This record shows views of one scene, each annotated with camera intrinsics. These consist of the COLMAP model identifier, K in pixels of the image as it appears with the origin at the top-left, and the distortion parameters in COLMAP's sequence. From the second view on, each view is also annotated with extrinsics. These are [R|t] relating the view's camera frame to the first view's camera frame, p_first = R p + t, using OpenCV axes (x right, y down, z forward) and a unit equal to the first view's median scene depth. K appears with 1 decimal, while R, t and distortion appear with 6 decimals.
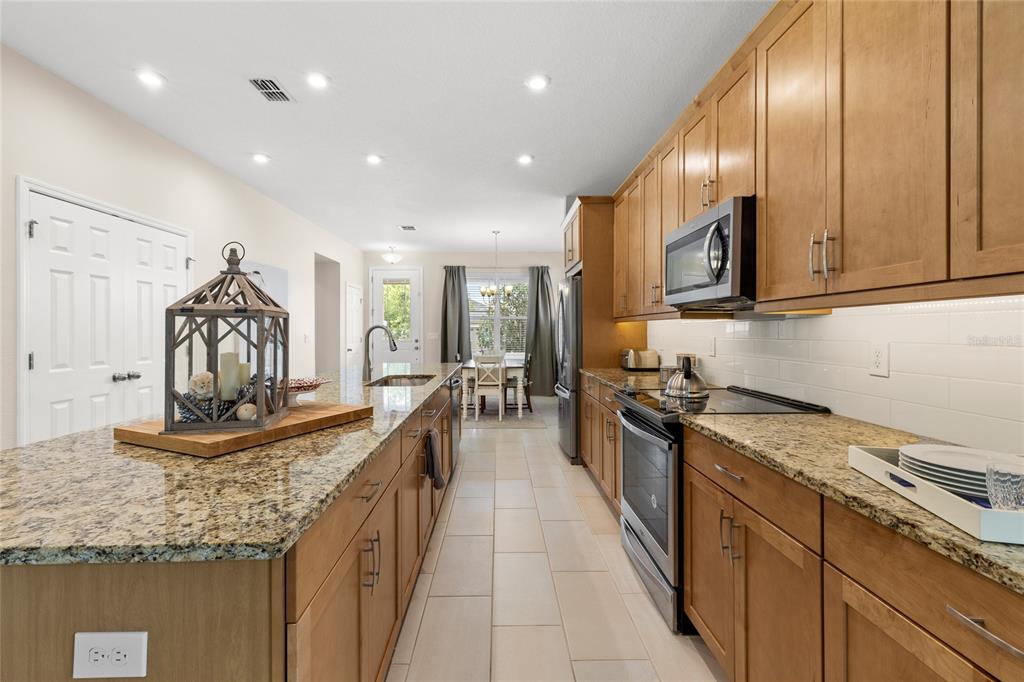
lens RADIAL K [[439.9, 0, 508.3], [0, 439.9, 330.4], [0, 0, 1]] dist [-0.002399, 0.000320]
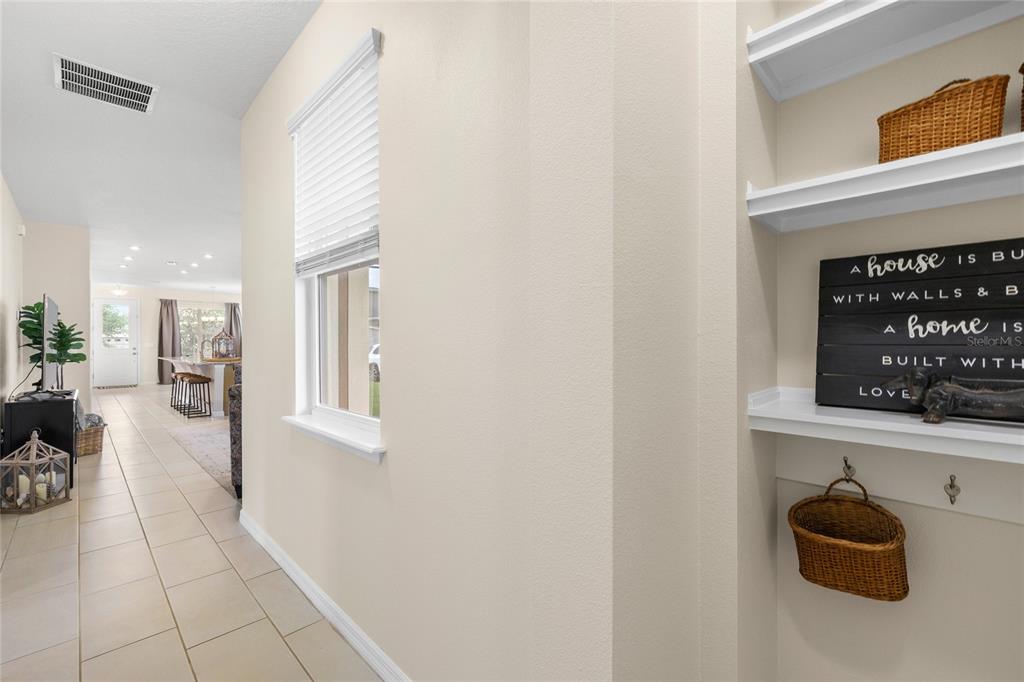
lens RADIAL K [[439.9, 0, 521.8], [0, 439.9, 341.9], [0, 0, 1]] dist [-0.002399, 0.000320]
pose [[0.716653, 0.001962, 0.697427, -0.946897], [-0.003495, 0.999994, 0.000778, -0.009360], [-0.697421, -0.002995, 0.716656, -2.994656]]
